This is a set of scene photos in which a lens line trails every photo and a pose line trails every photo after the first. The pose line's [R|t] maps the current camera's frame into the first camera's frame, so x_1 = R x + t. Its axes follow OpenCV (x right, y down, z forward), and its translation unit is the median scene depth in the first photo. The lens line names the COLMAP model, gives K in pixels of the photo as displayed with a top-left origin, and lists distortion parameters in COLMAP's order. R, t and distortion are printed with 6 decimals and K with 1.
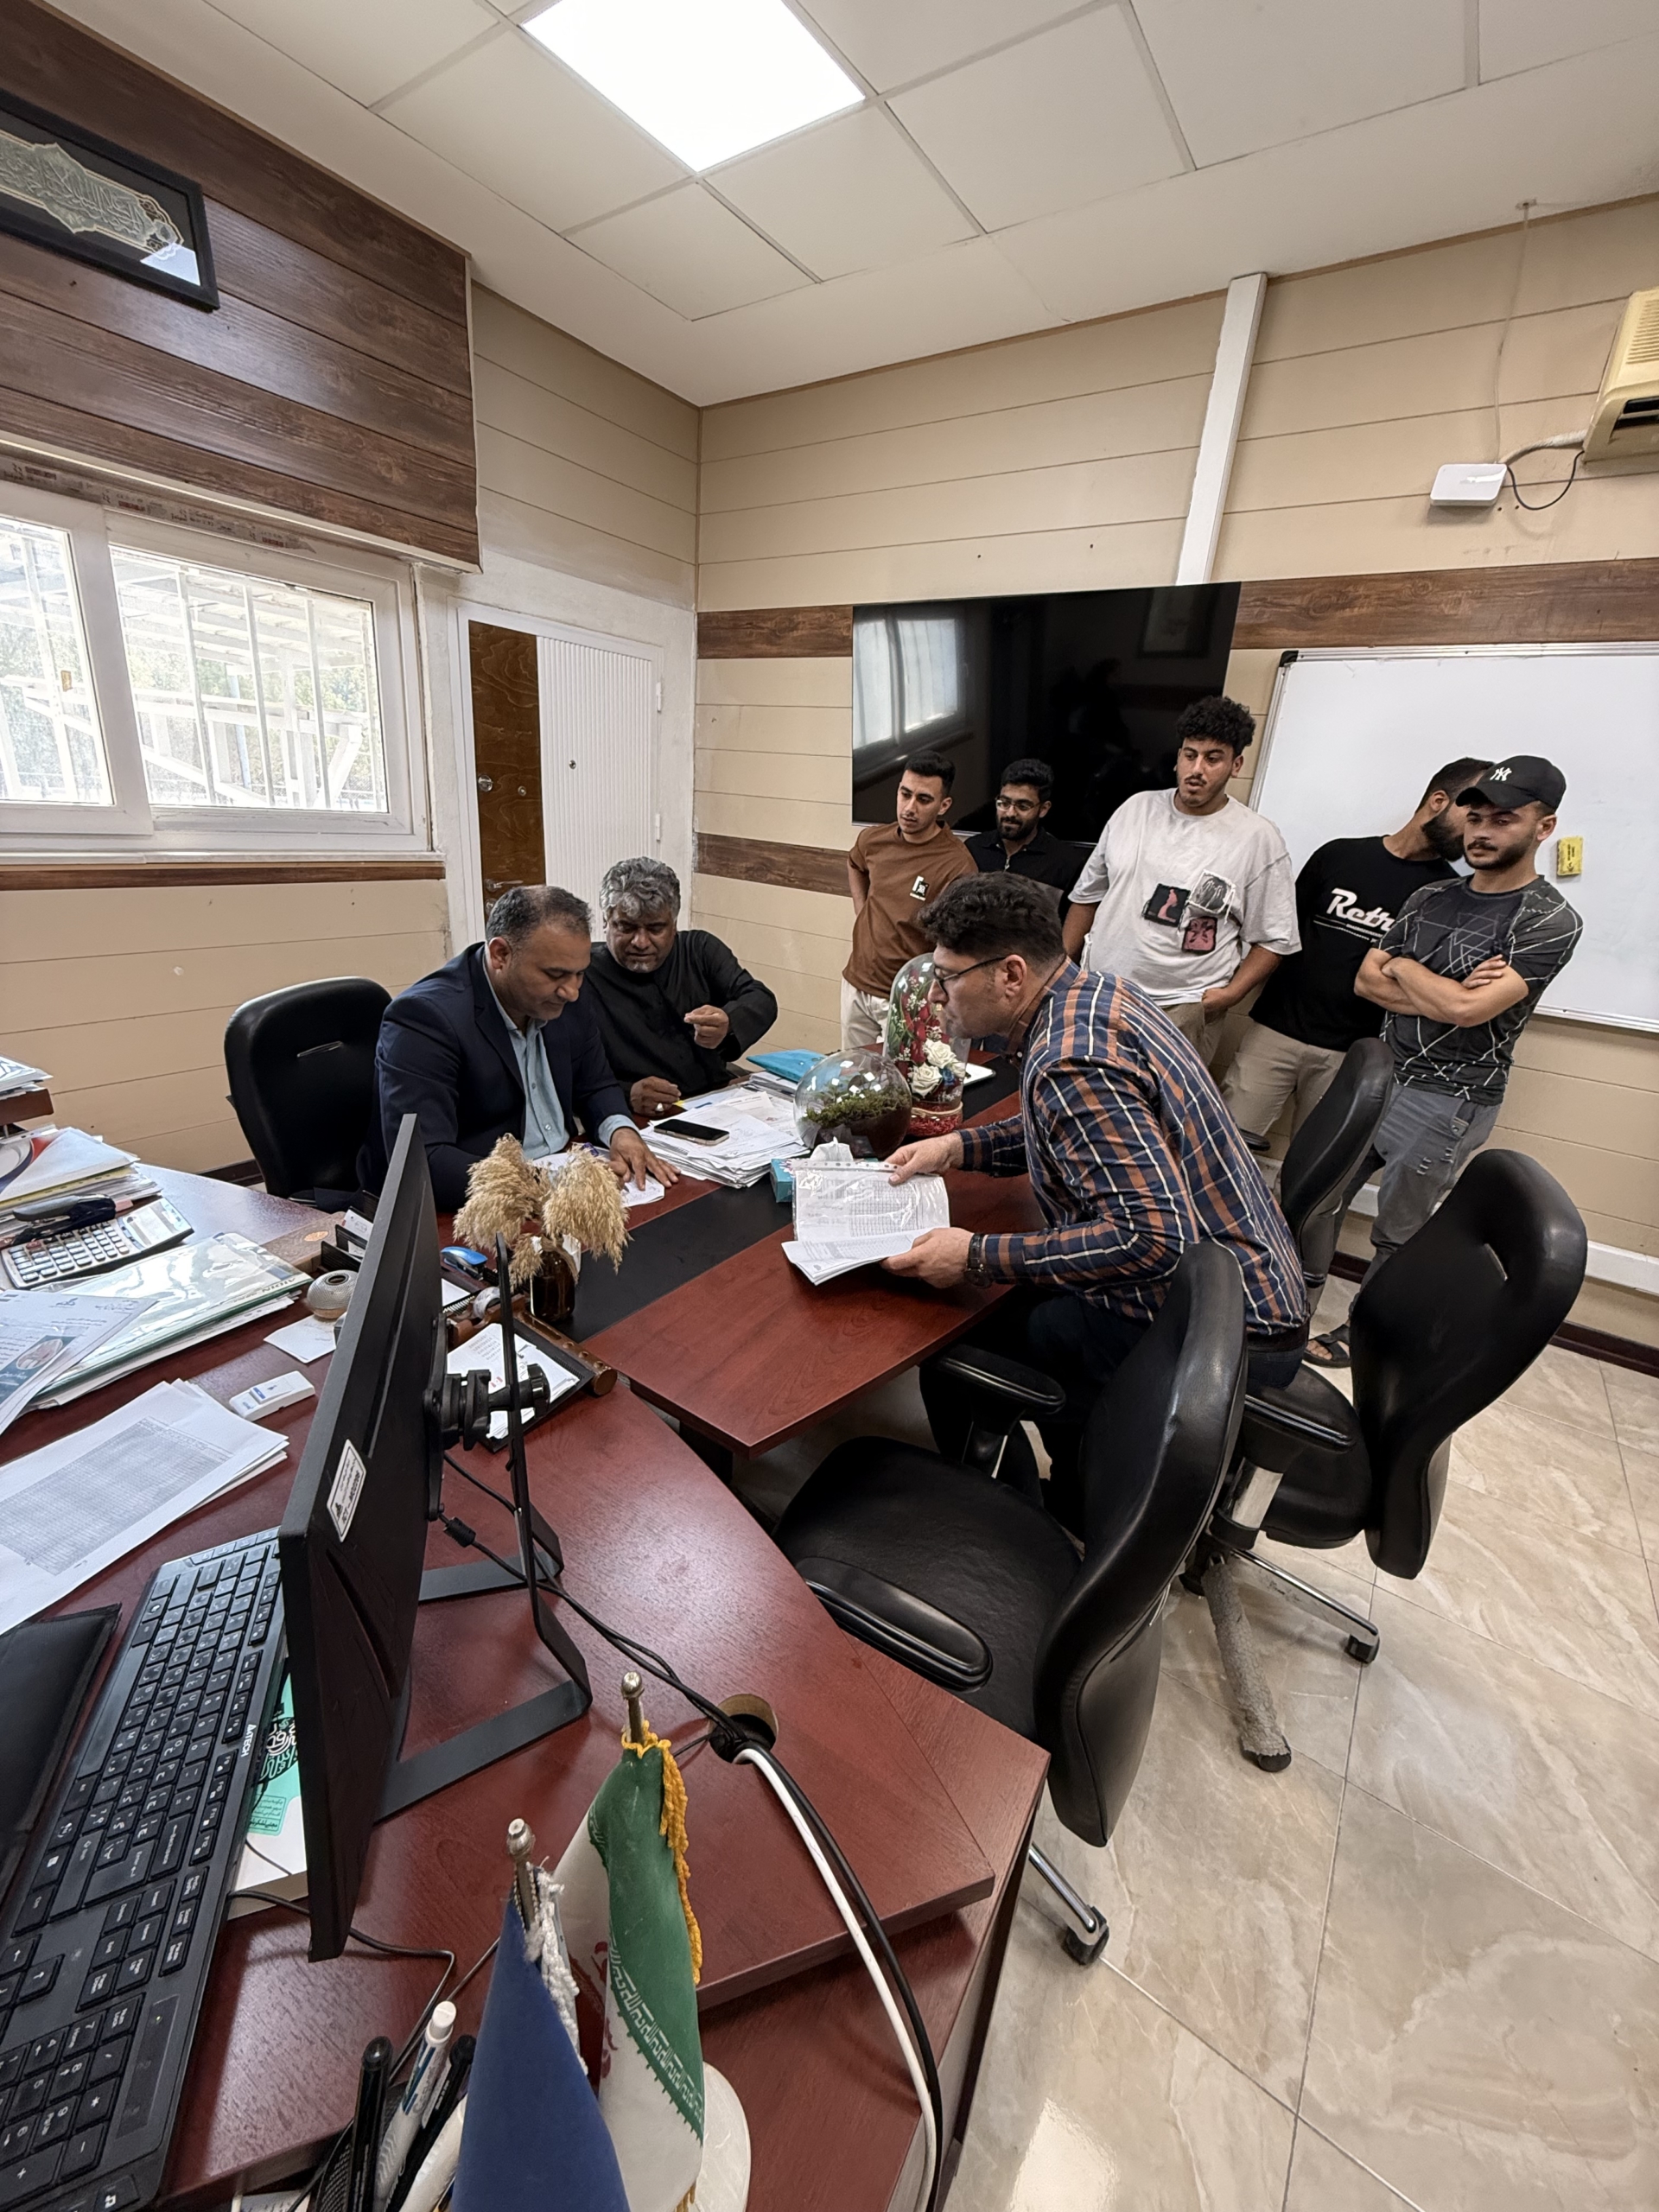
lens RADIAL K [[894.6, 0, 831.5], [0, 894.6, 1106.5], [0, 0, 1]] dist [-0.005913, 0.000499]
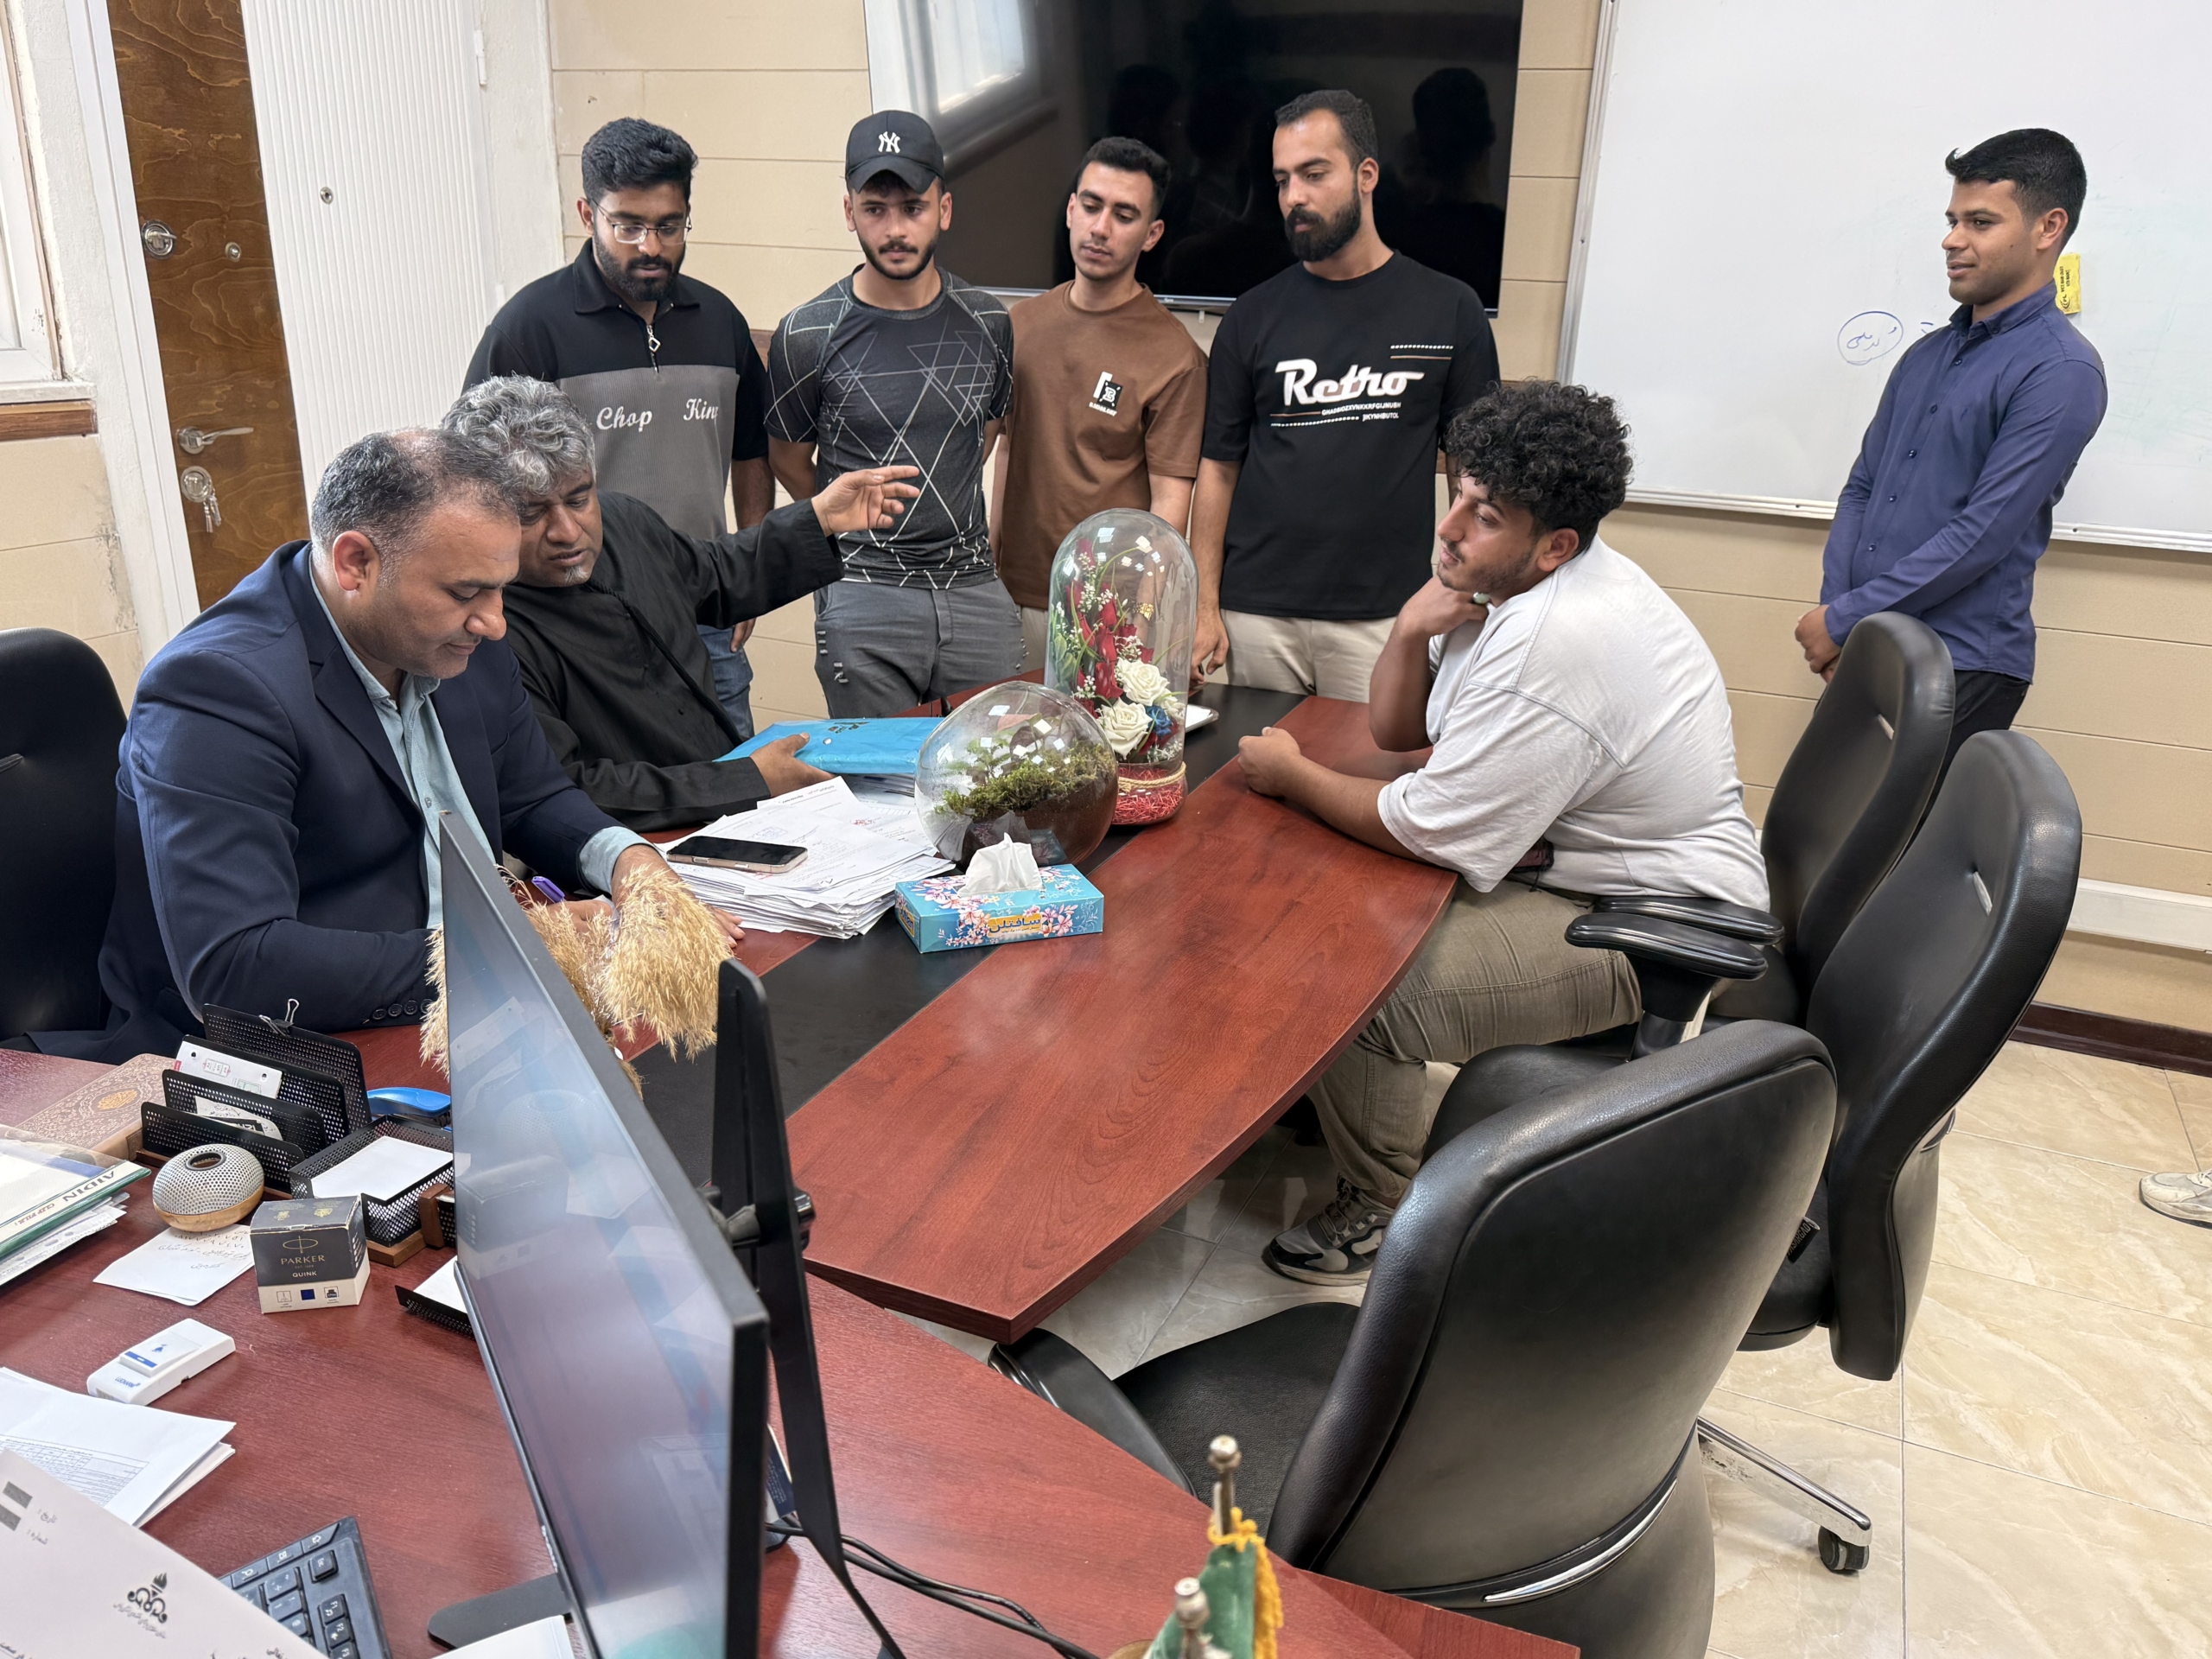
lens RADIAL K [[1674.4, 0, 1110.5], [0, 1674.4, 844.9], [0, 0, 1]] dist [0.035665, -0.045724]
pose [[0.978983, -0.102211, 0.176481, -0.115979], [0.098959, 0.994721, 0.027155, 0.017692], [-0.178325, -0.009120, 0.983929, -0.088344]]
